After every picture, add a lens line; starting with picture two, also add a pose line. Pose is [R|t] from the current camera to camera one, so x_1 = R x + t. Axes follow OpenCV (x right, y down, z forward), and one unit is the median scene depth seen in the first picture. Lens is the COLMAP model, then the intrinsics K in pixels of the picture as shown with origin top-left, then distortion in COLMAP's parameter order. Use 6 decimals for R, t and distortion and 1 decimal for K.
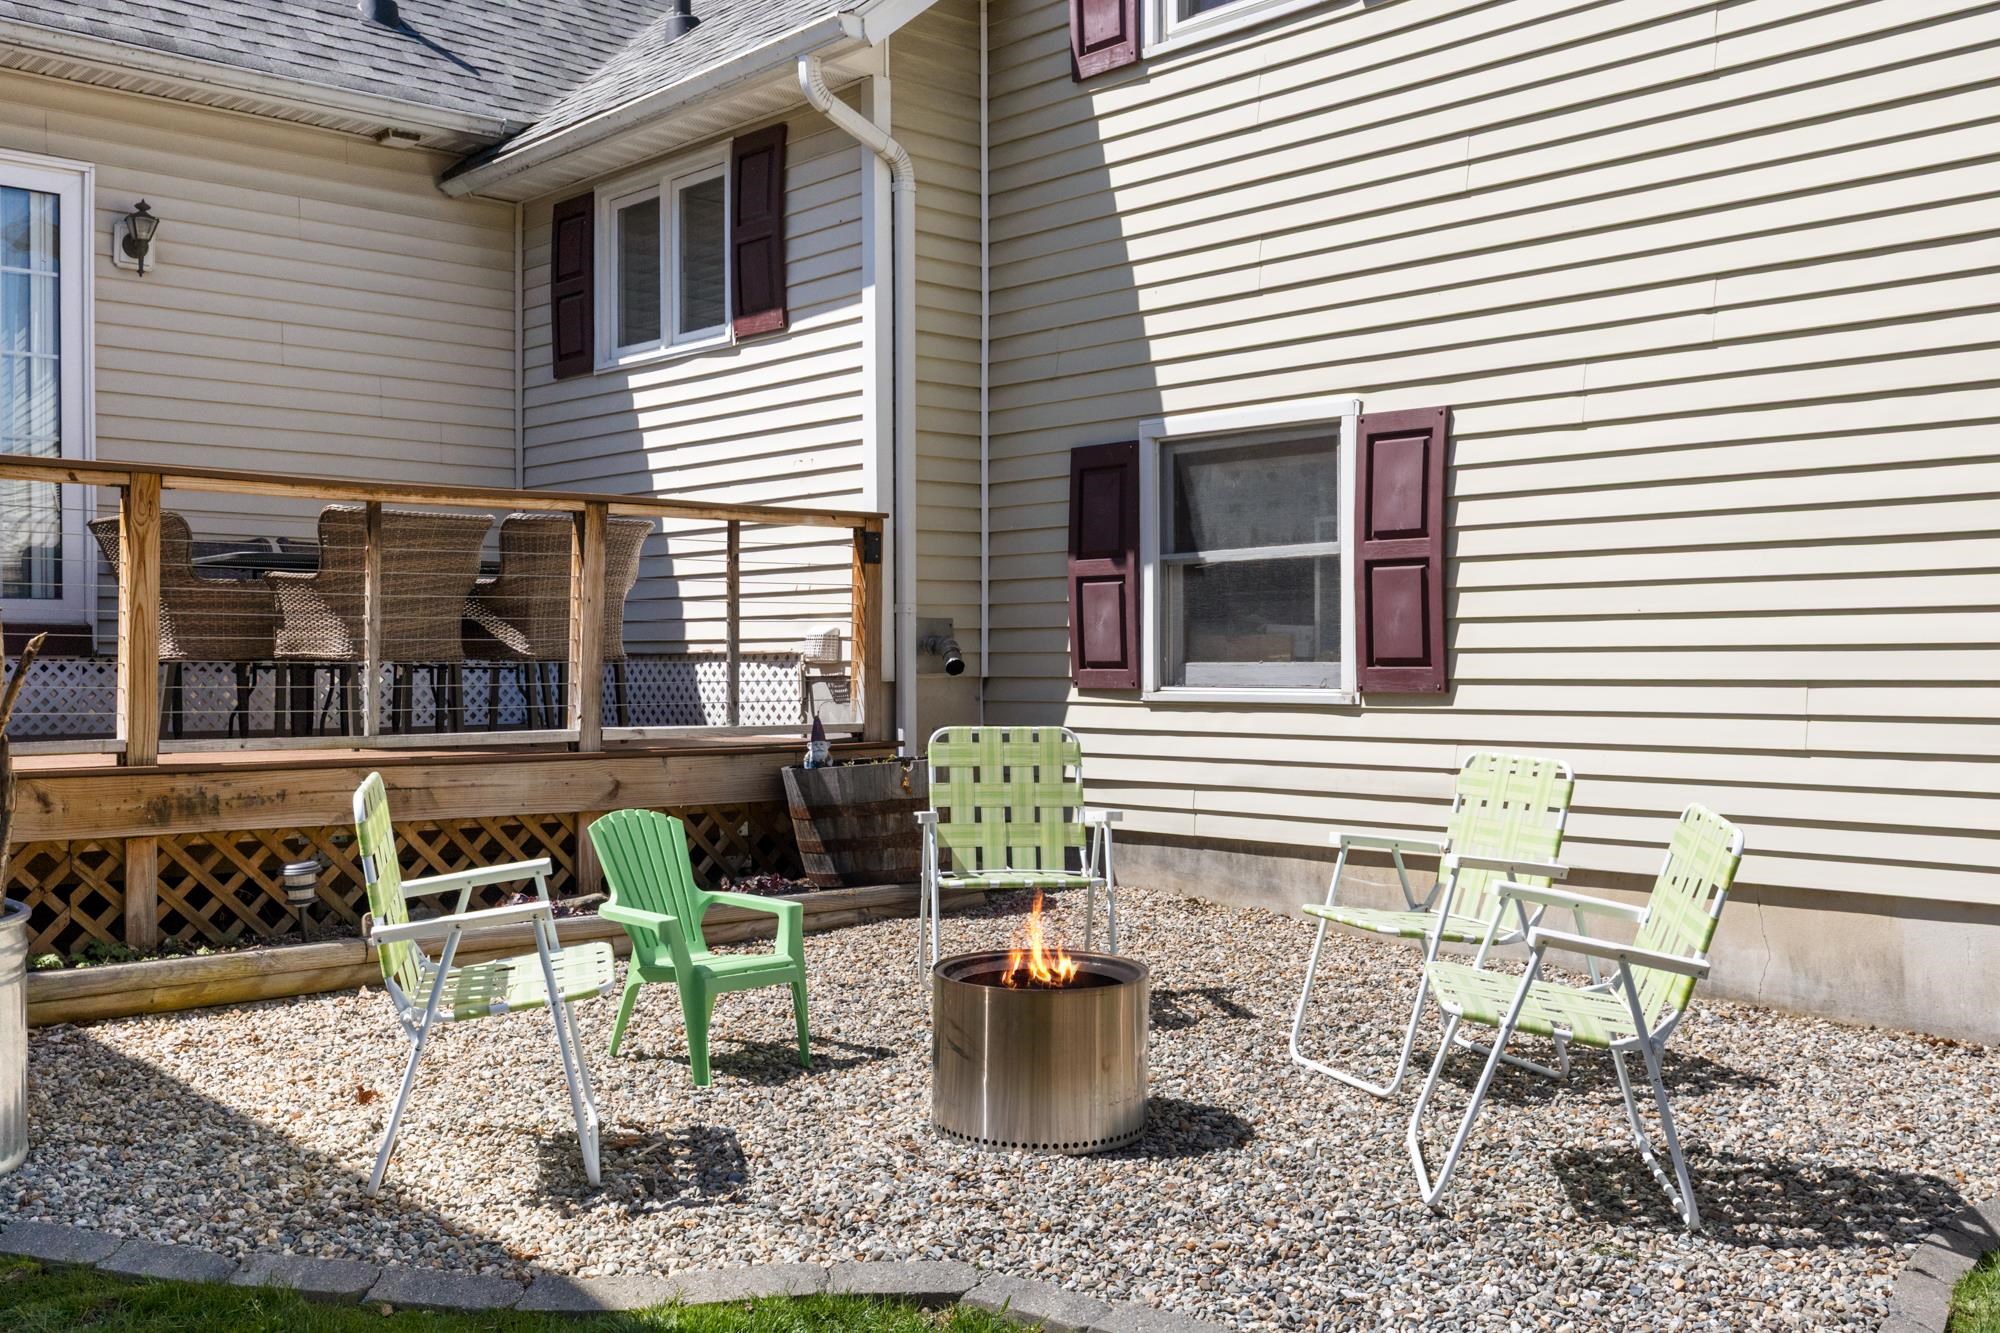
lens RADIAL K [[1938.6, 0, 1000.0], [0, 1938.6, 666.5], [0, 0, 1]] dist [0.004702, 0.009672]
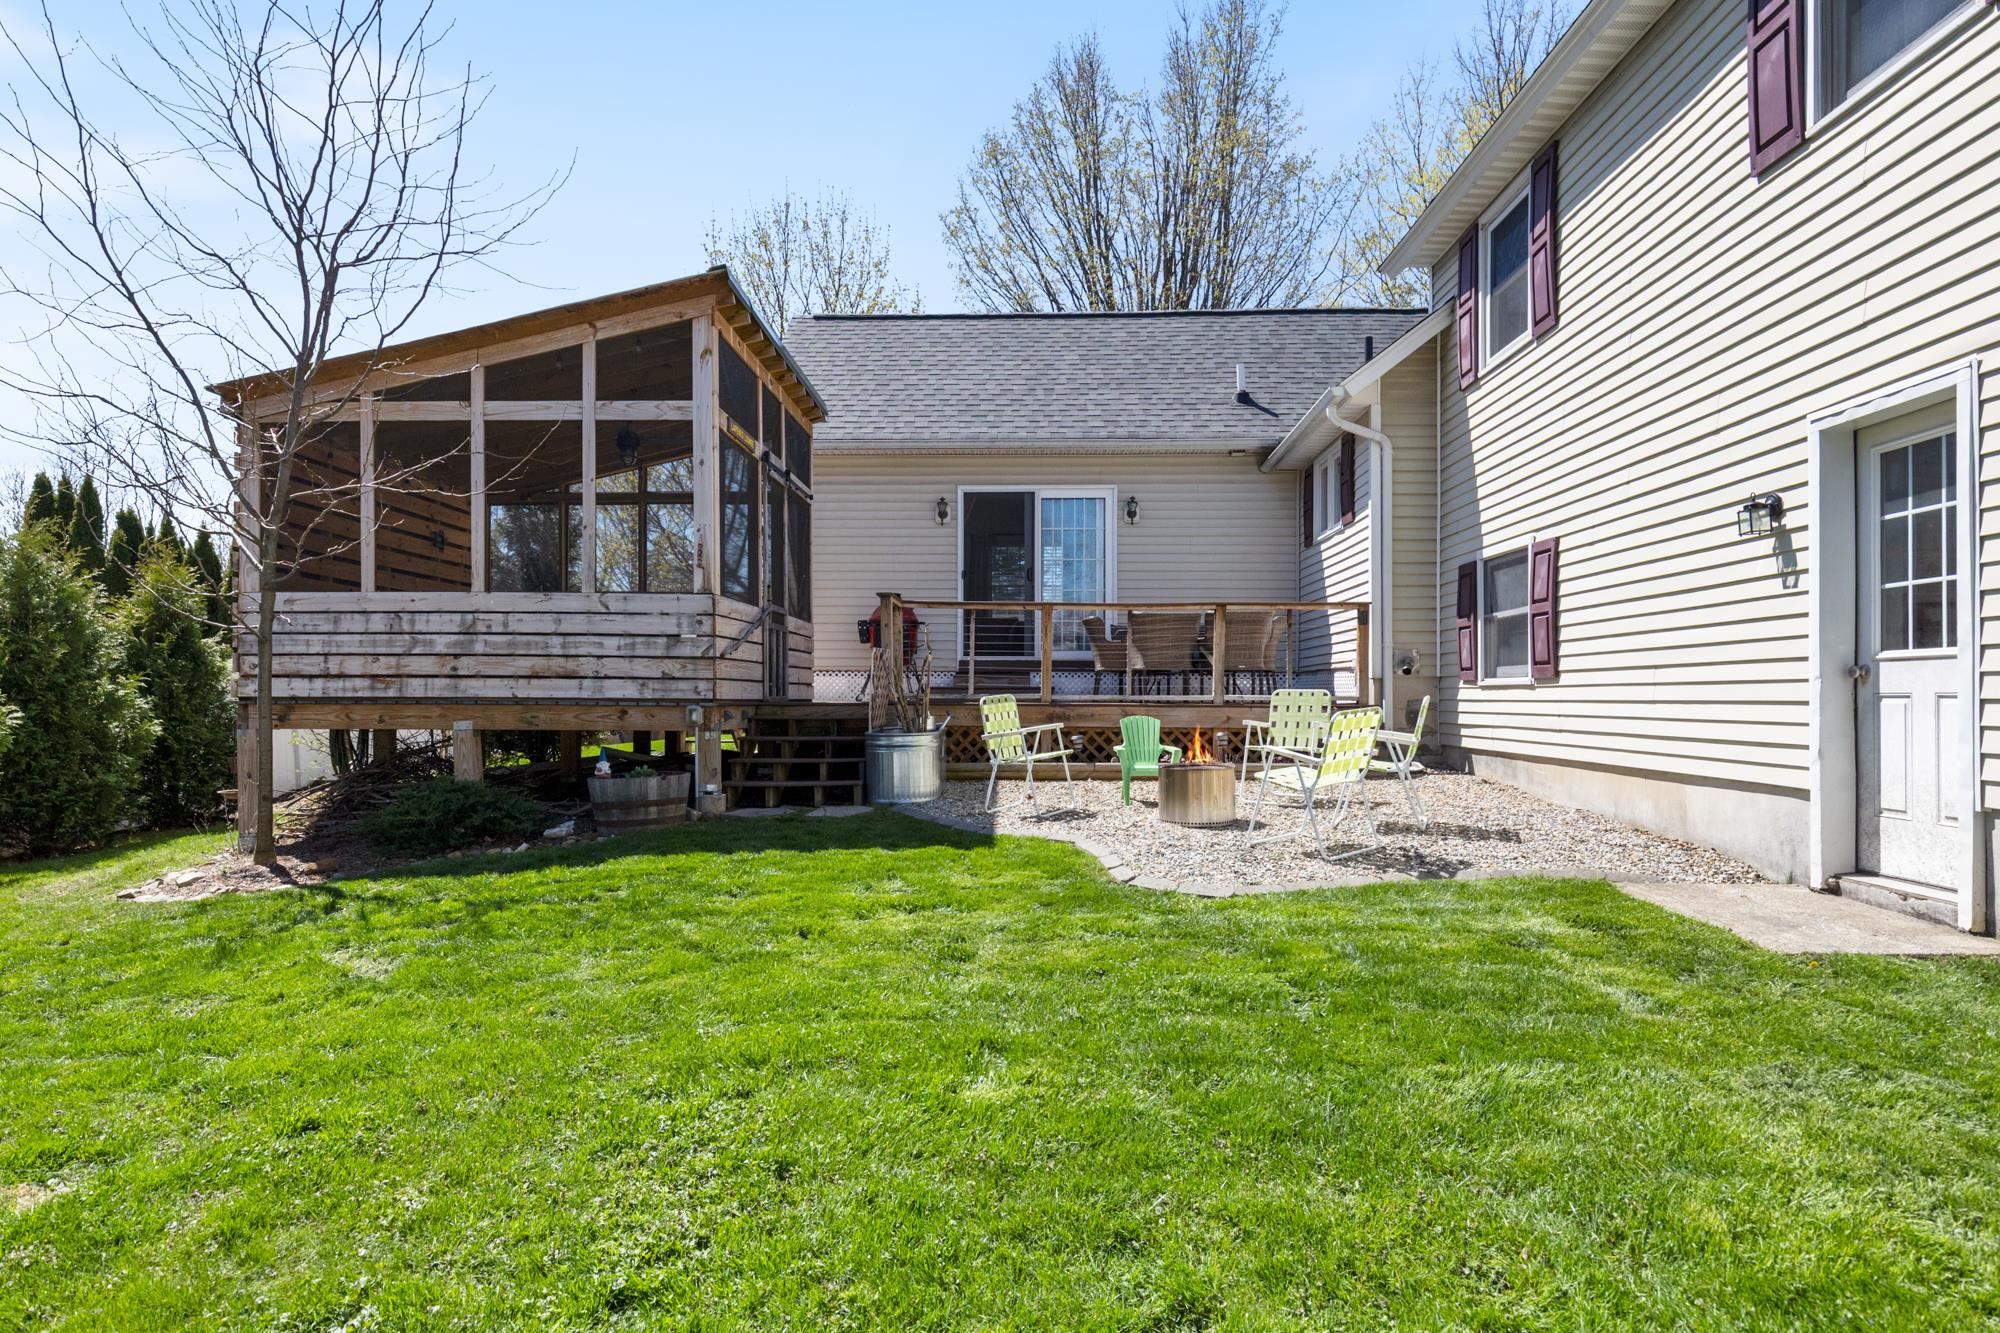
lens RADIAL K [[1139.7, 0, 994.1], [0, 1139.7, 655.8], [0, 0, 1]] dist [0.004351, -0.001125]
pose [[0.705445, -0.021277, -0.708445, 0.521105], [-0.004539, 0.999393, -0.034535, 0.027518], [0.708750, 0.027578, 0.704920, -0.206132]]
